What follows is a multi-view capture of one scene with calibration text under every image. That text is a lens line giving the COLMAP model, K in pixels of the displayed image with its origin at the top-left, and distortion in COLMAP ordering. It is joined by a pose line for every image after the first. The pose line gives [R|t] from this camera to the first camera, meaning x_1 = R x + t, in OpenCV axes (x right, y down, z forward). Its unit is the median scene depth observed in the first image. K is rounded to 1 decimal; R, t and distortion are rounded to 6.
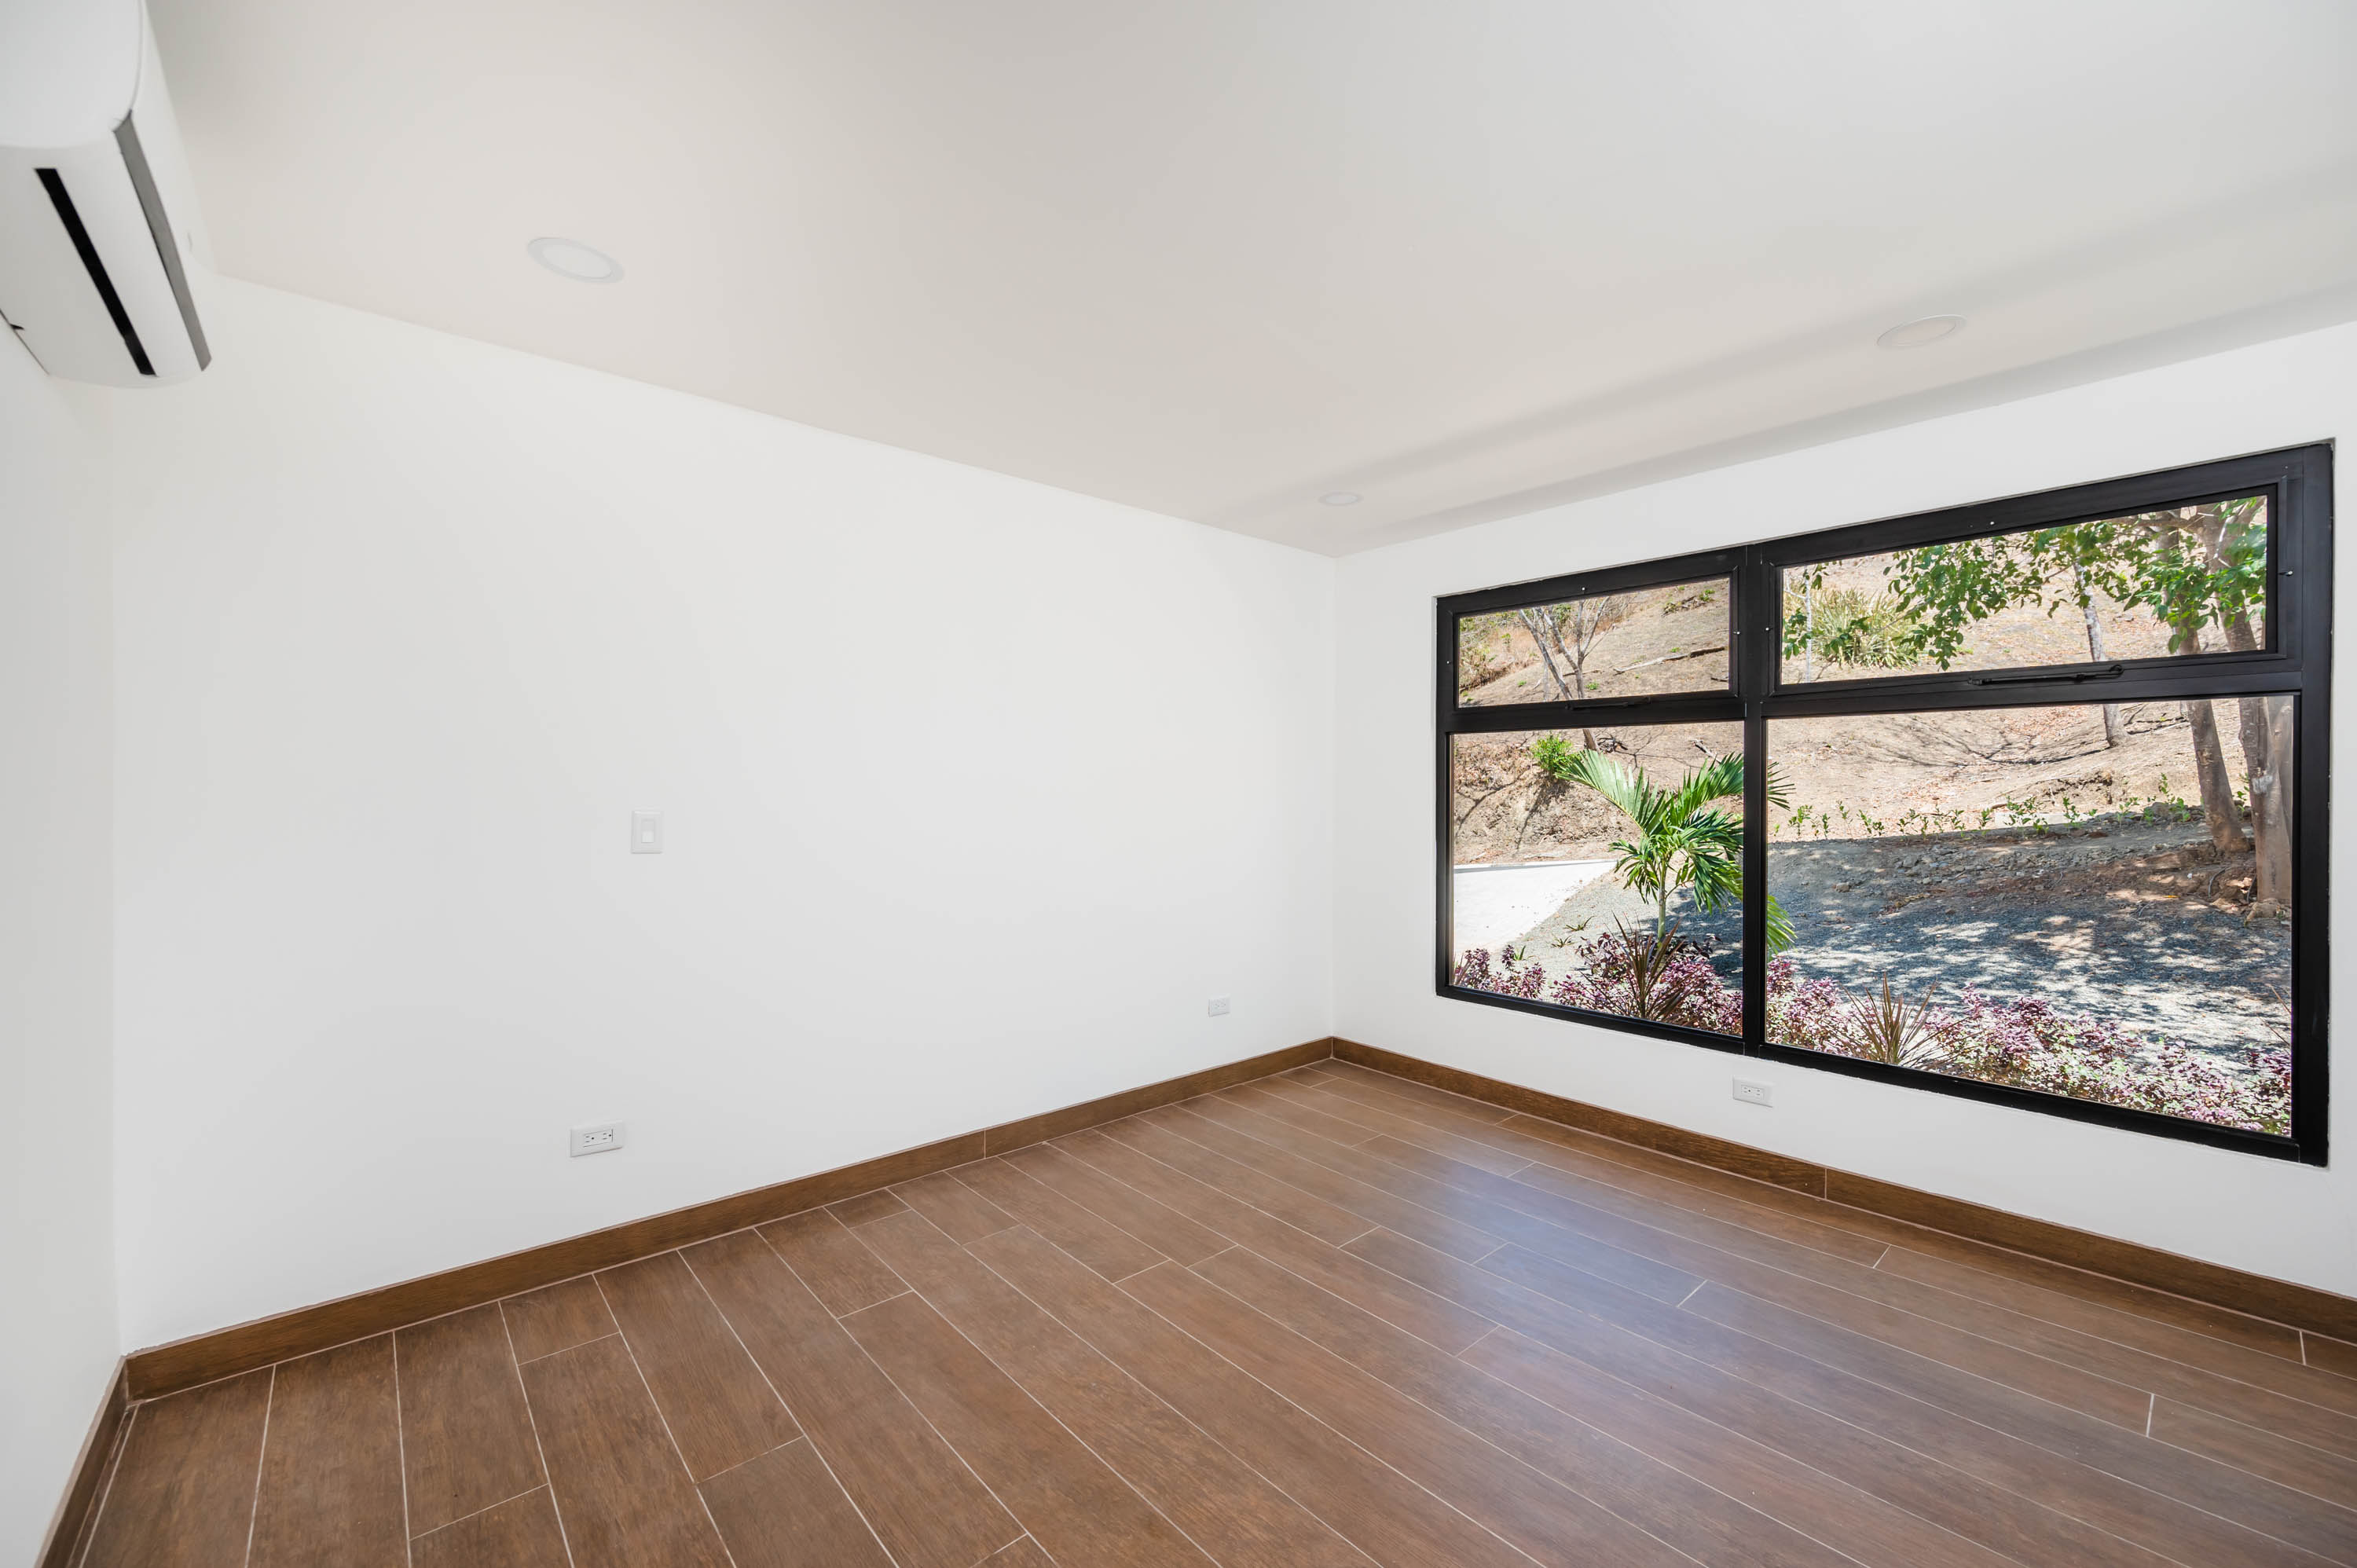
lens RADIAL K [[937.4, 0, 1178.5], [0, 937.4, 784.0], [0, 0, 1]] dist [-0.000561, -0.000202]
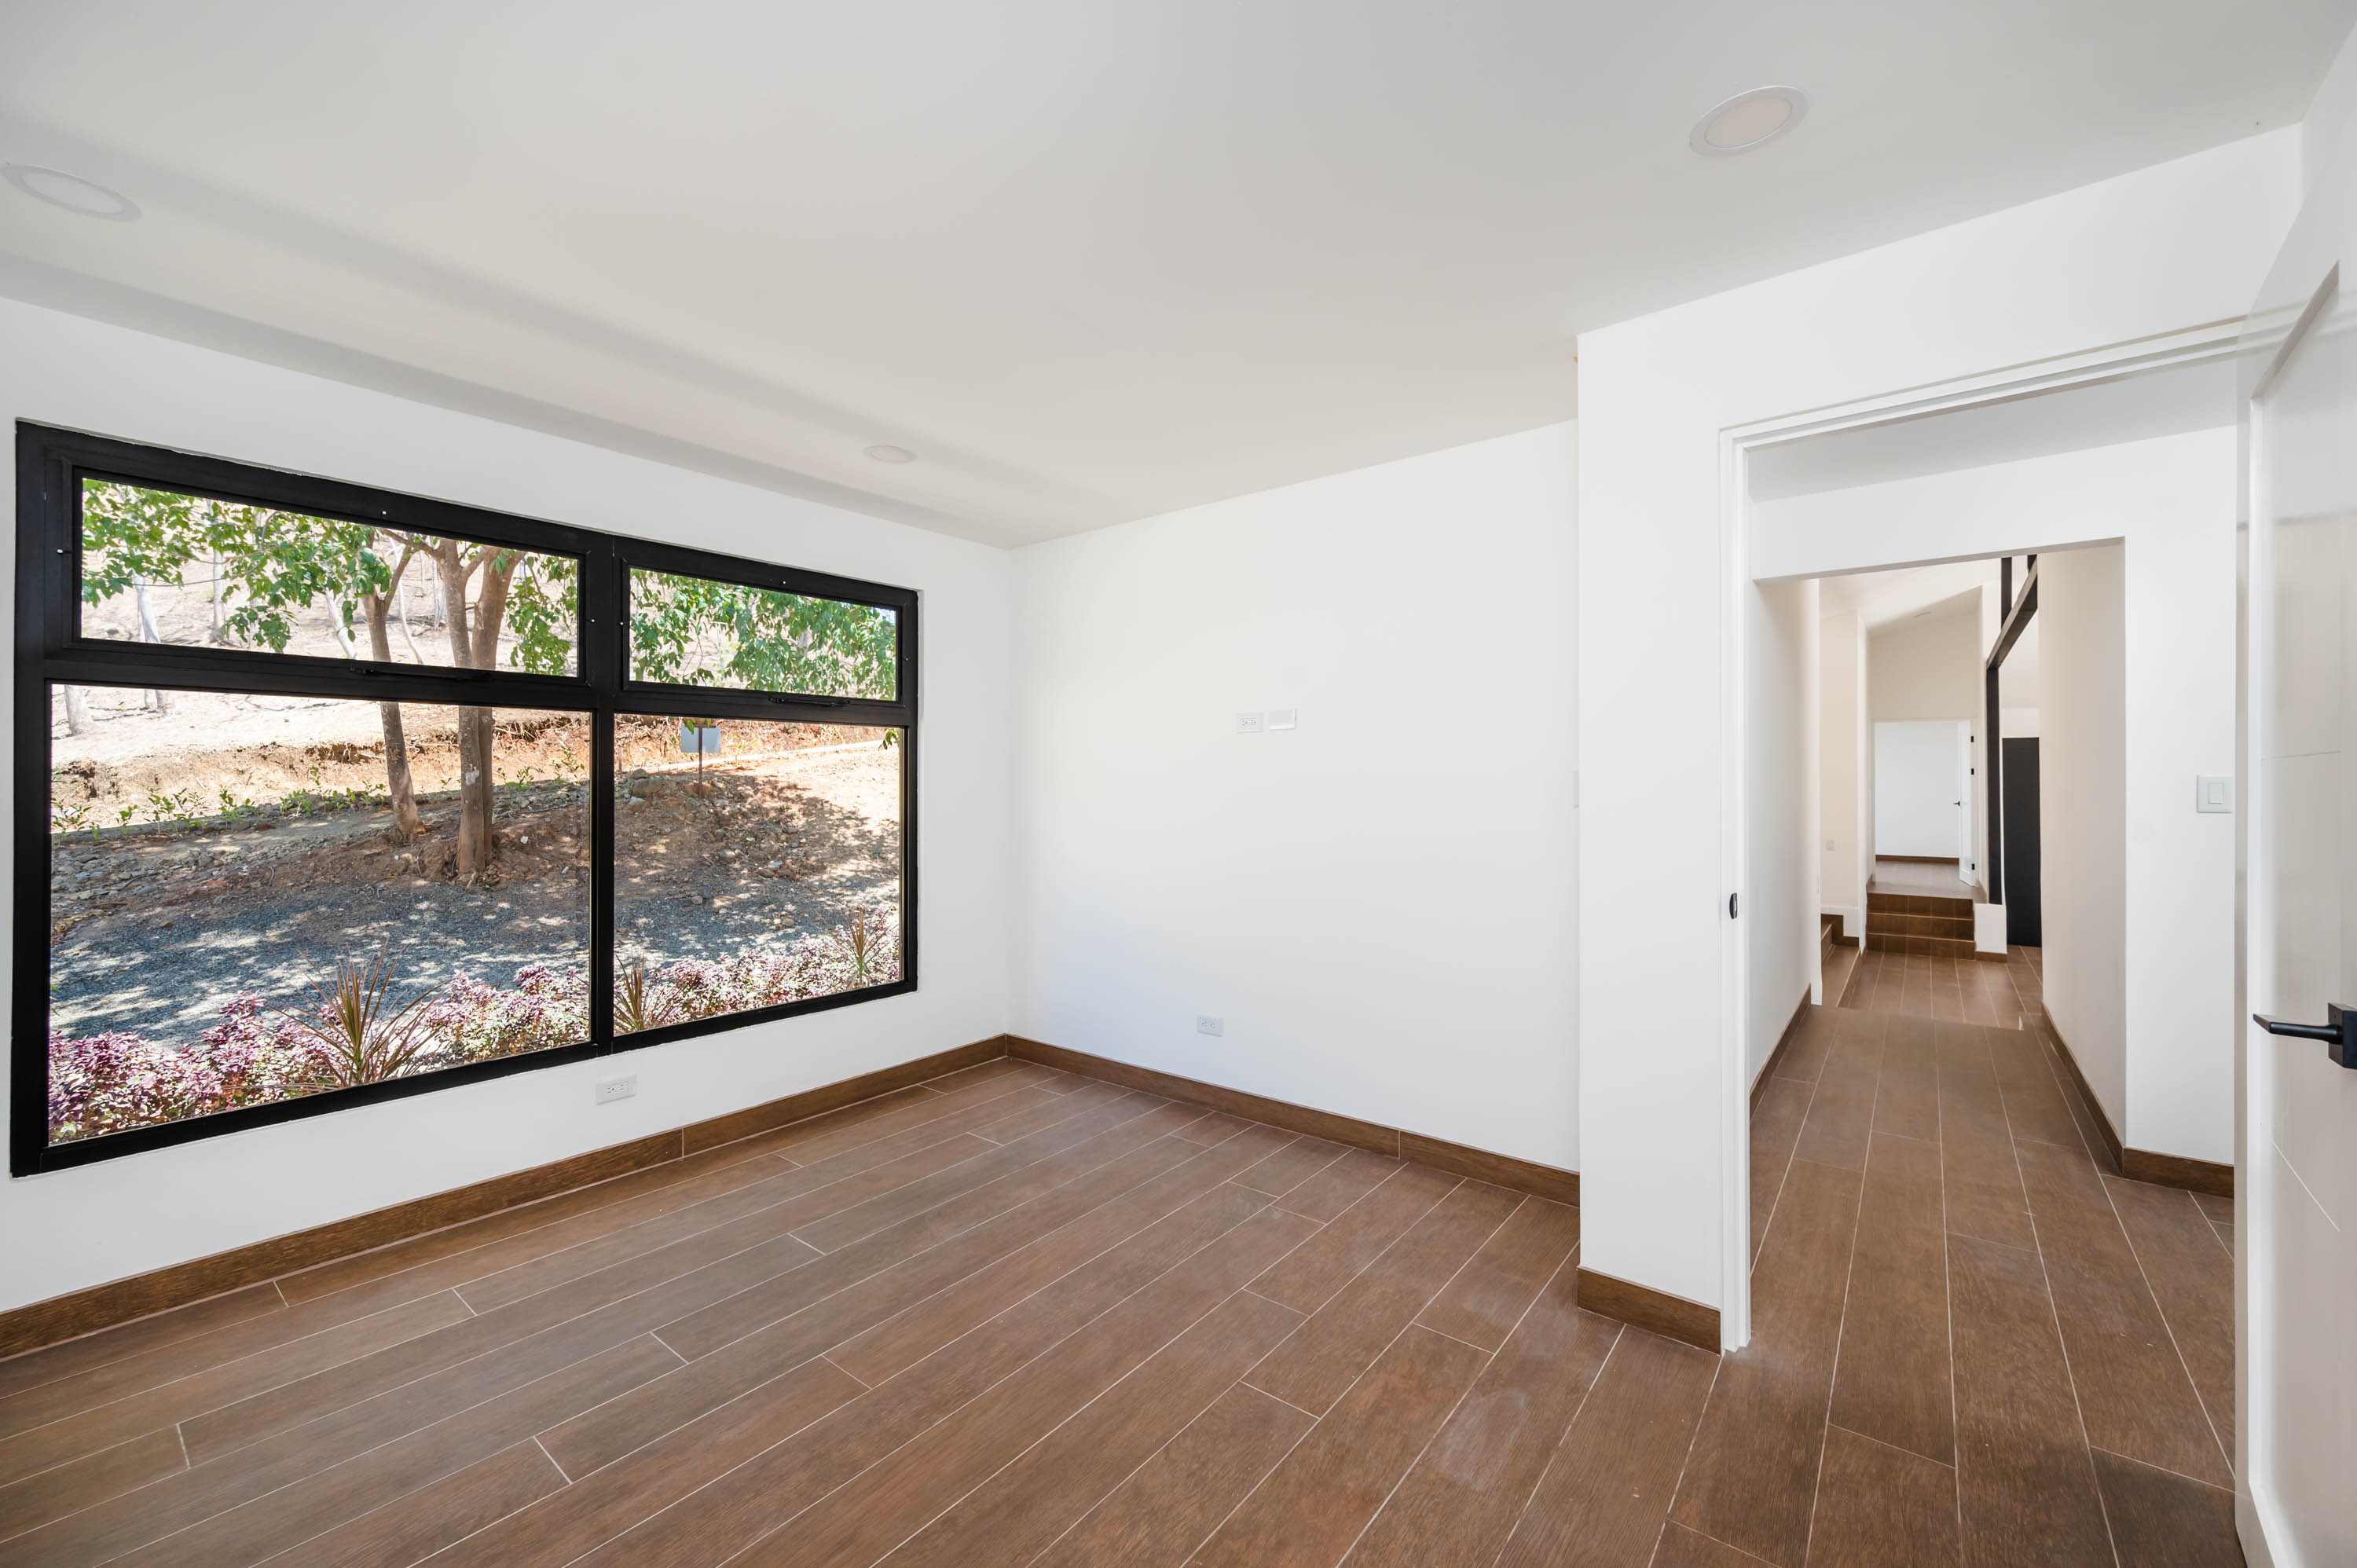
lens RADIAL K [[940.6, 0, 1178.5], [0, 940.6, 784.0], [0, 0, 1]] dist [0.000811, 0.000286]
pose [[-0.182117, -0.003367, 0.983271, -0.464477], [-0.005549, 0.999982, 0.002396, 0.000735], [-0.983261, -0.005020, -0.182132, 0.590406]]
